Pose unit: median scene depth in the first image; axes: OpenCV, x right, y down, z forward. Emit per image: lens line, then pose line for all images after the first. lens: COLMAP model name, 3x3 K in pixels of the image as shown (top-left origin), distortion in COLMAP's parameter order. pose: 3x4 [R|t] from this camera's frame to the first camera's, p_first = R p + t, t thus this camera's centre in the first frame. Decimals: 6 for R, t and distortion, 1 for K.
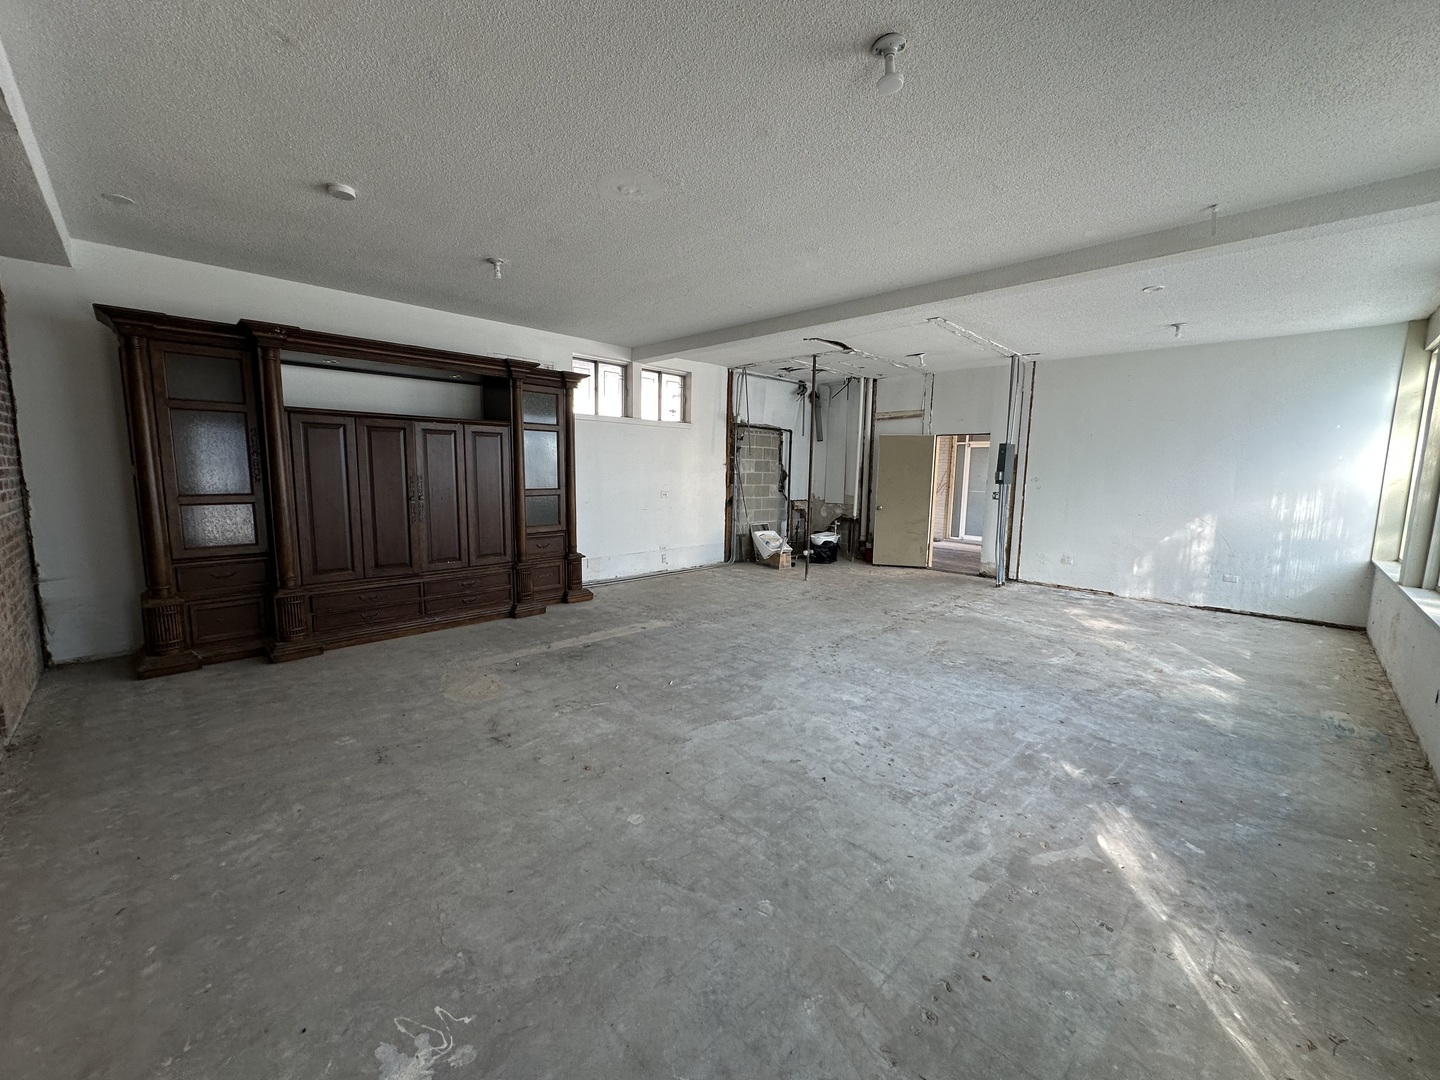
lens RADIAL K [[573.1, 0, 719.6], [0, 573.1, 541.5], [0, 0, 1]] dist [-0.003383, -0.000250]
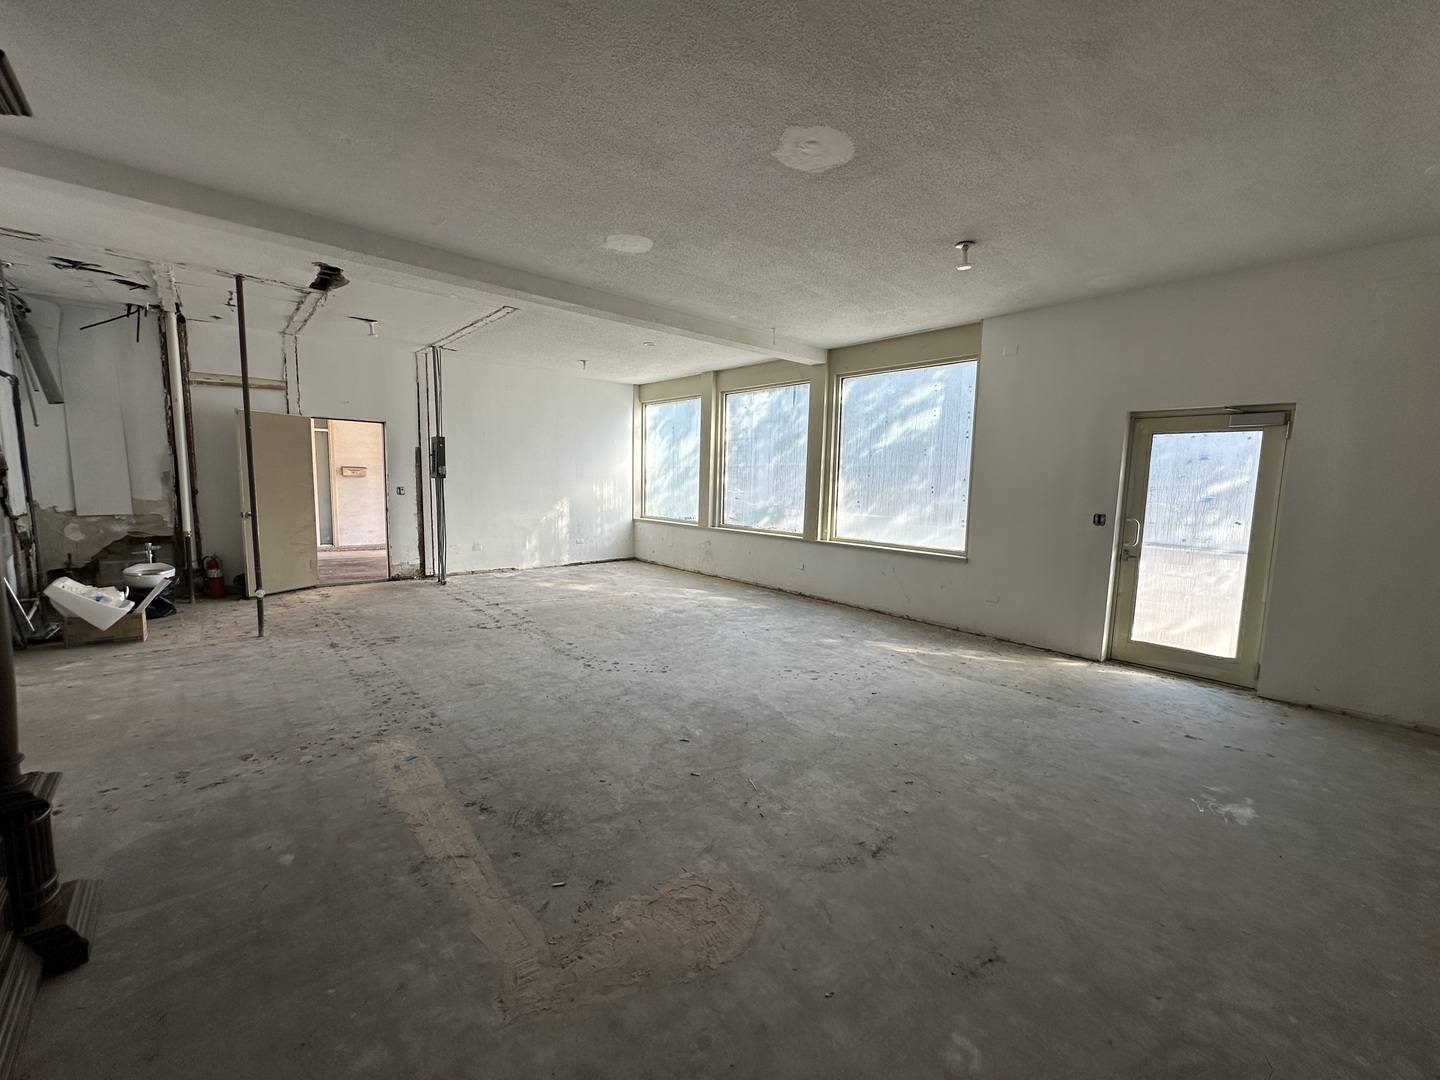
lens RADIAL K [[573.1, 0, 718.9], [0, 573.1, 540.7], [0, 0, 1]] dist [-0.003383, -0.000250]
pose [[0.055987, -0.125831, 0.990471, -0.739398], [0.101914, 0.987565, 0.119702, -0.104167], [-0.993216, 0.094242, 0.068115, 0.769874]]
